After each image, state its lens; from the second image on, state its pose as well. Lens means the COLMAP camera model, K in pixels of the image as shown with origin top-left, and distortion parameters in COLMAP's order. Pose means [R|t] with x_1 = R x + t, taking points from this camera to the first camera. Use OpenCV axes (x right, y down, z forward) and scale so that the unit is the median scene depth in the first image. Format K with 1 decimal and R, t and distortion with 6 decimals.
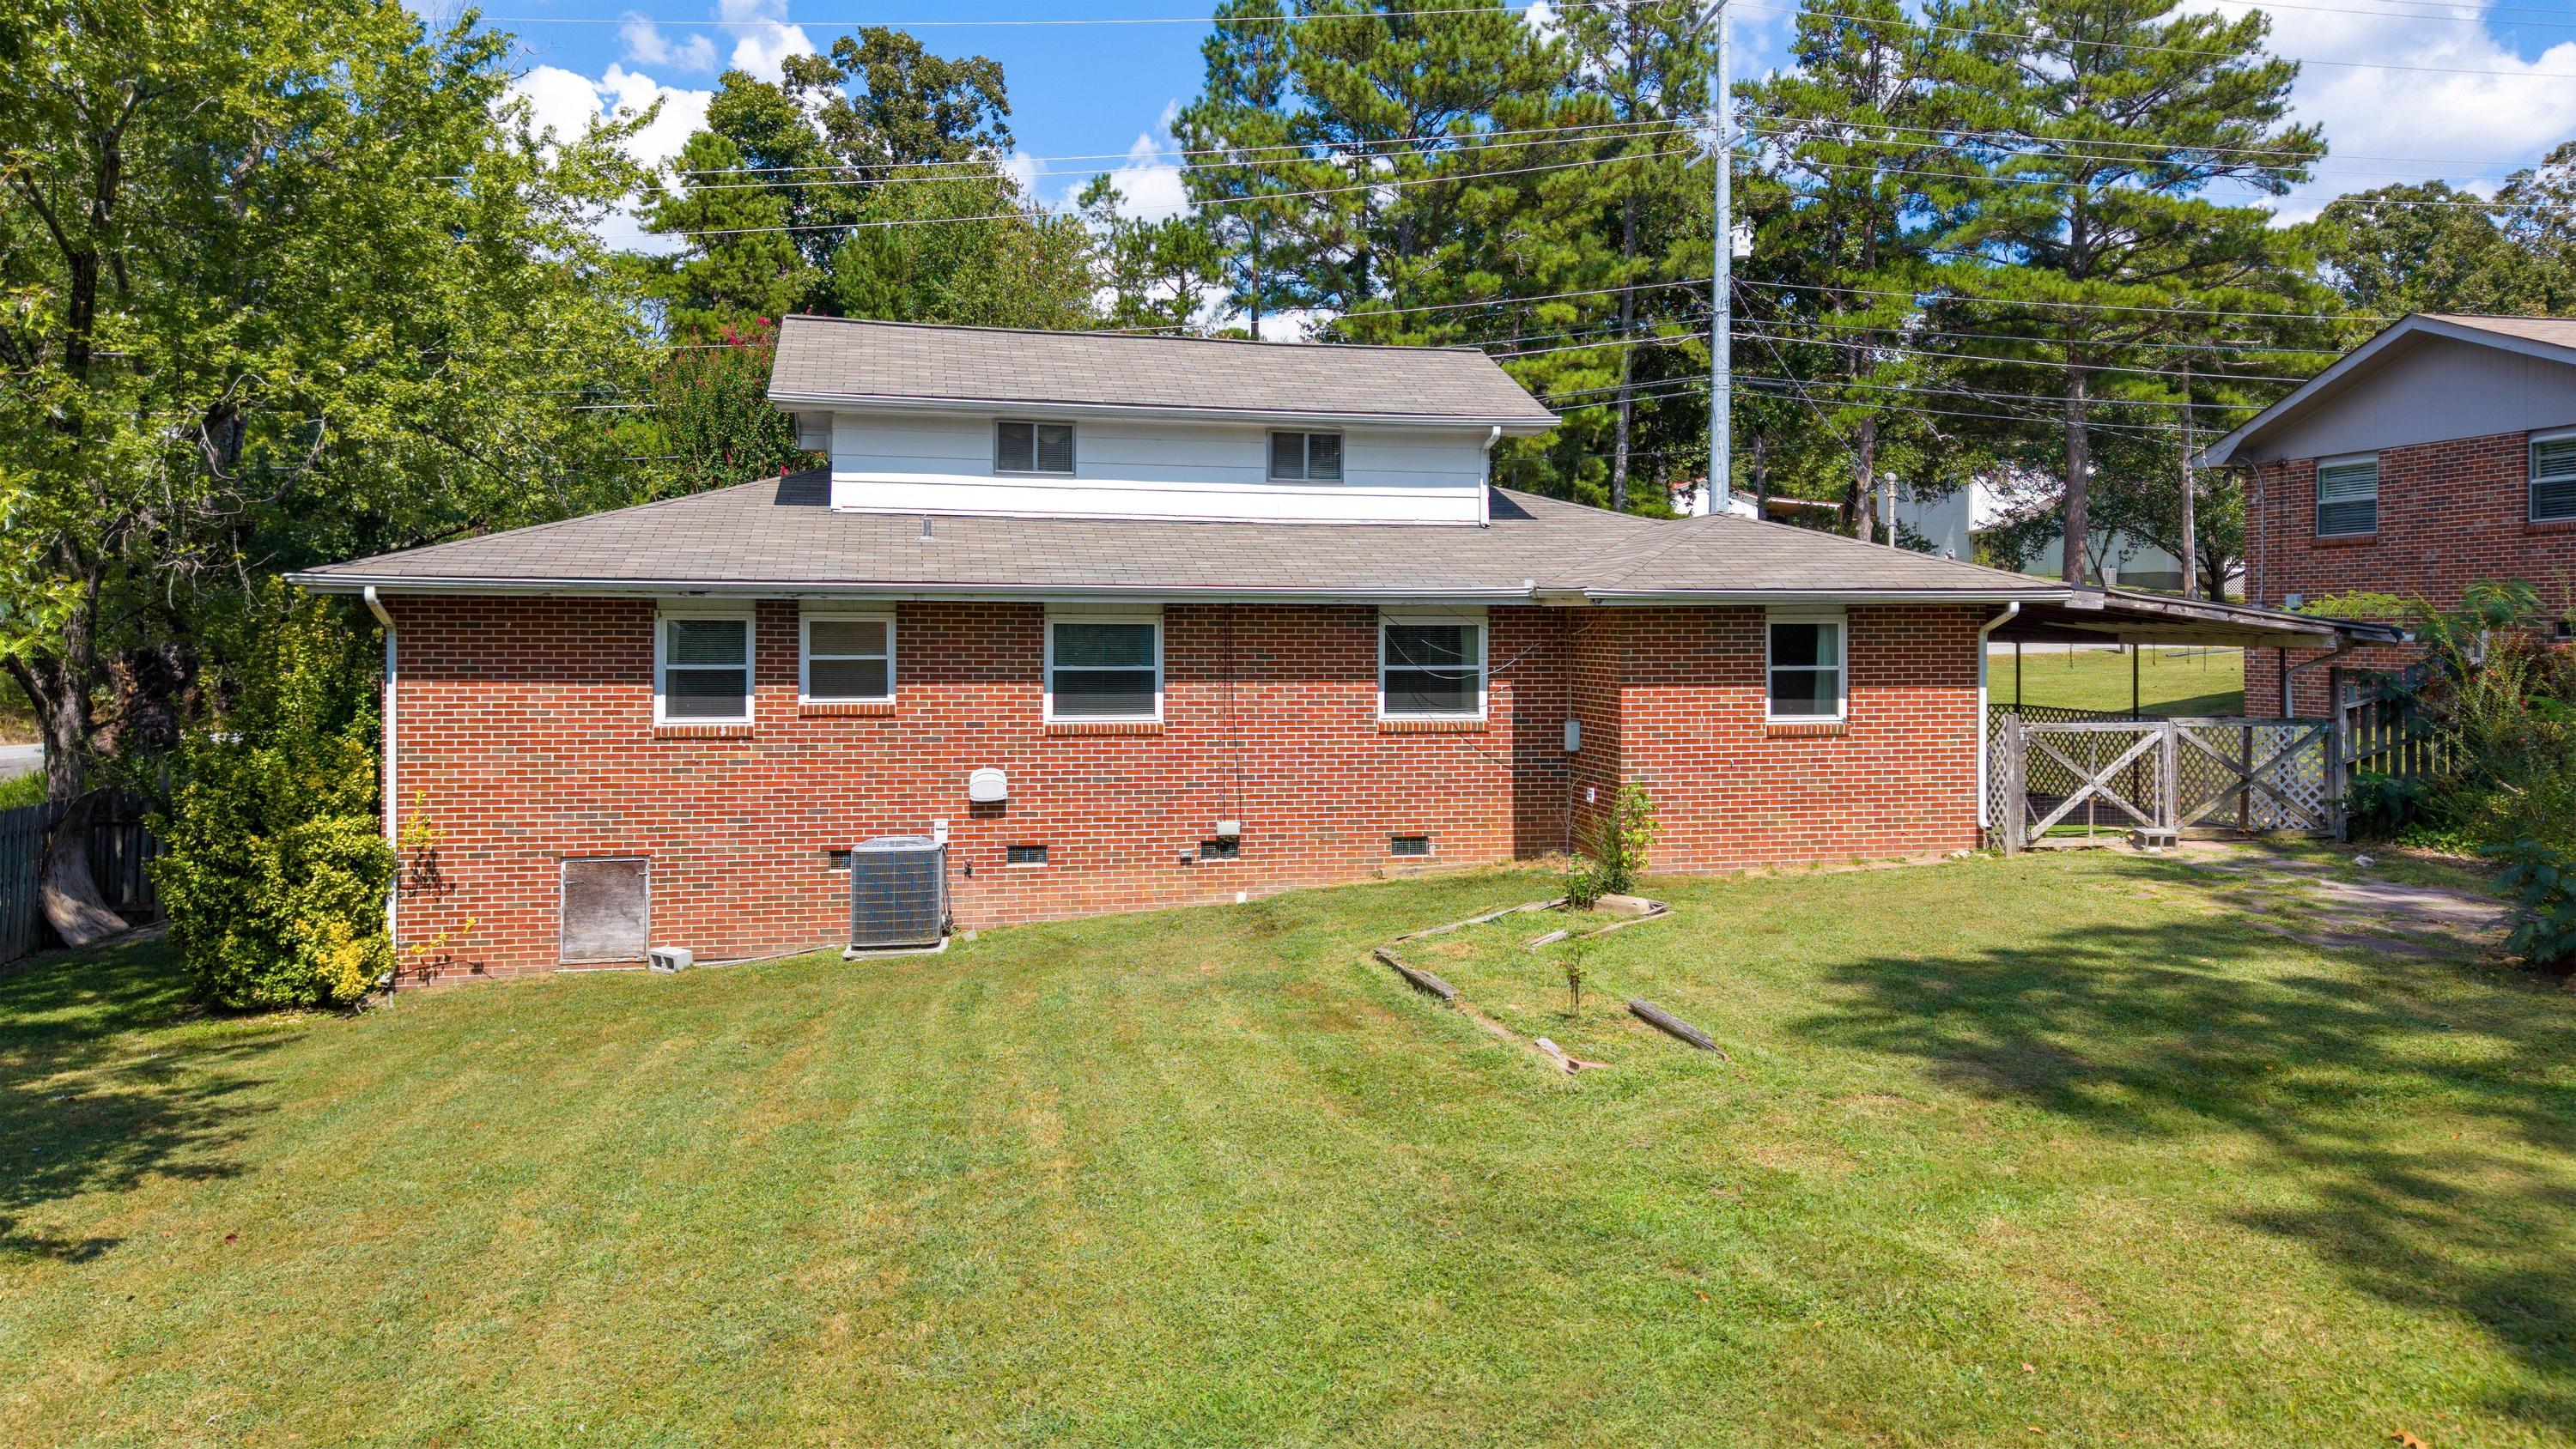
lens RADIAL K [[1740.0, 0, 1288.0], [0, 1740.0, 724.5], [0, 0, 1]] dist [-0.003518, -0.001062]
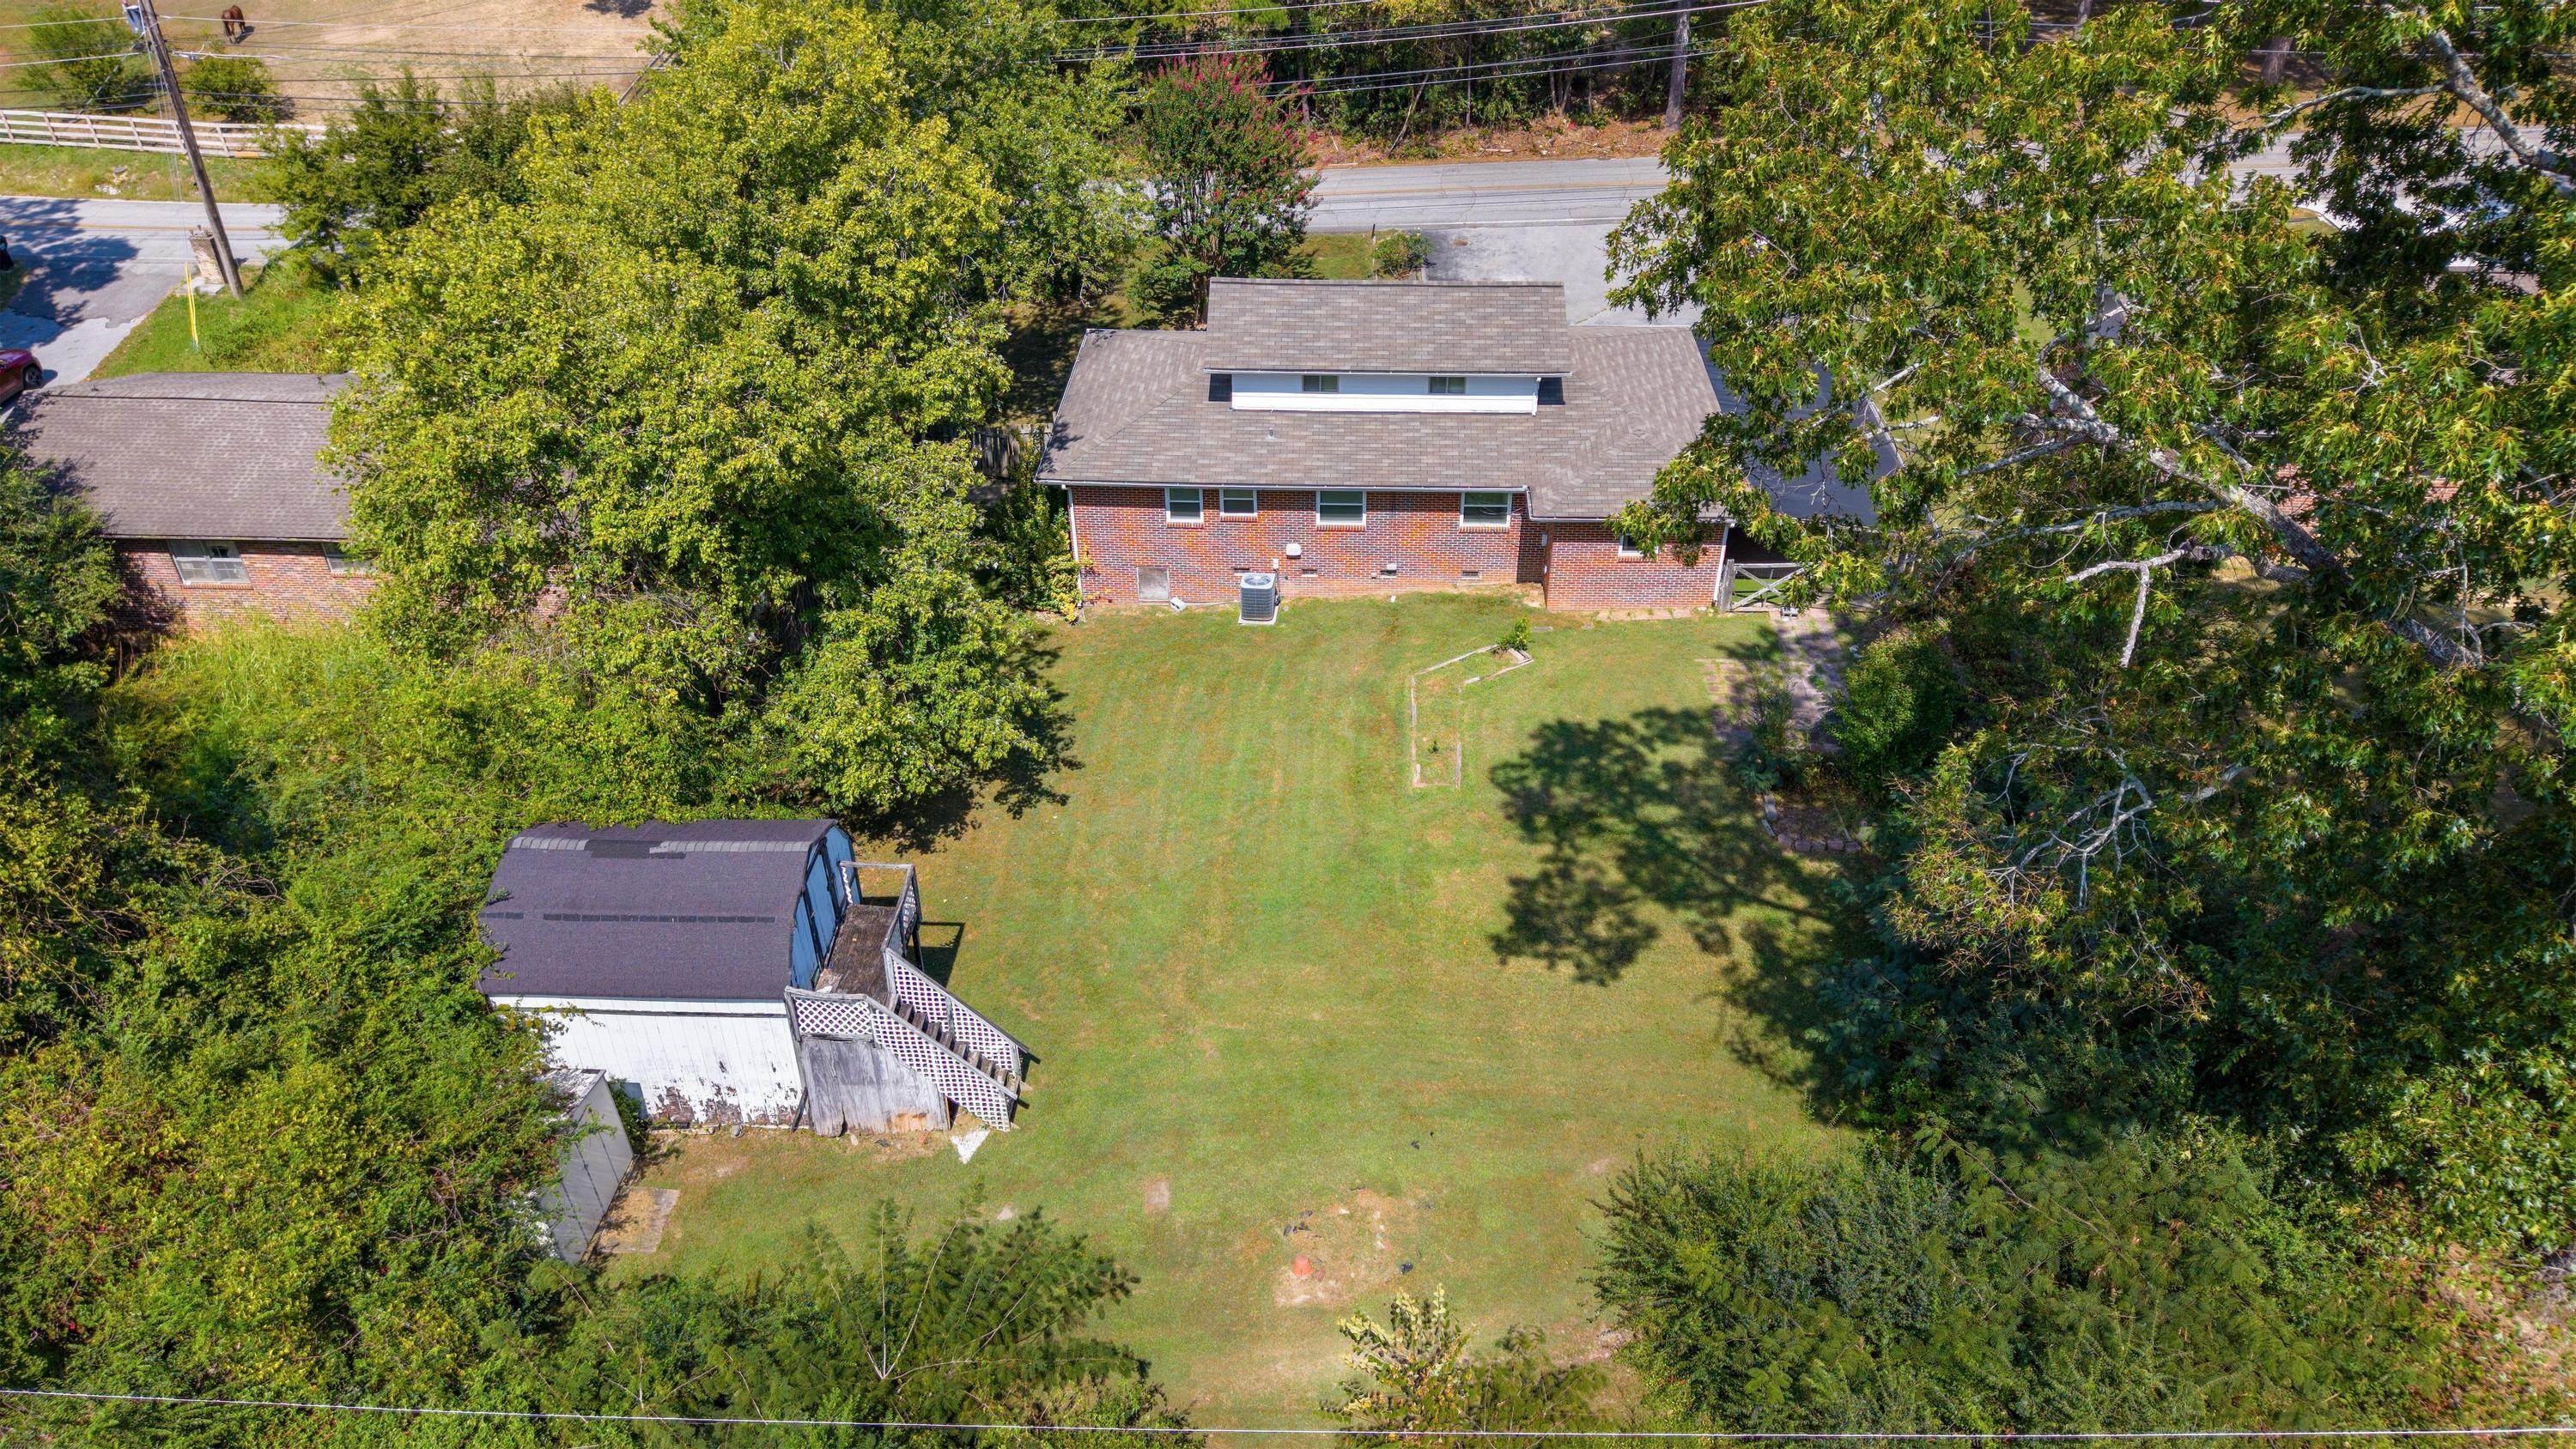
lens RADIAL K [[1740.0, 0, 1288.0], [0, 1740.0, 724.5], [0, 0, 1]] dist [-0.003518, -0.001062]
pose [[0.957489, 0.153193, -0.244432, 0.459401], [0.019253, 0.811513, 0.584017, -1.195910], [0.287827, -0.563896, 0.774065, -1.053042]]
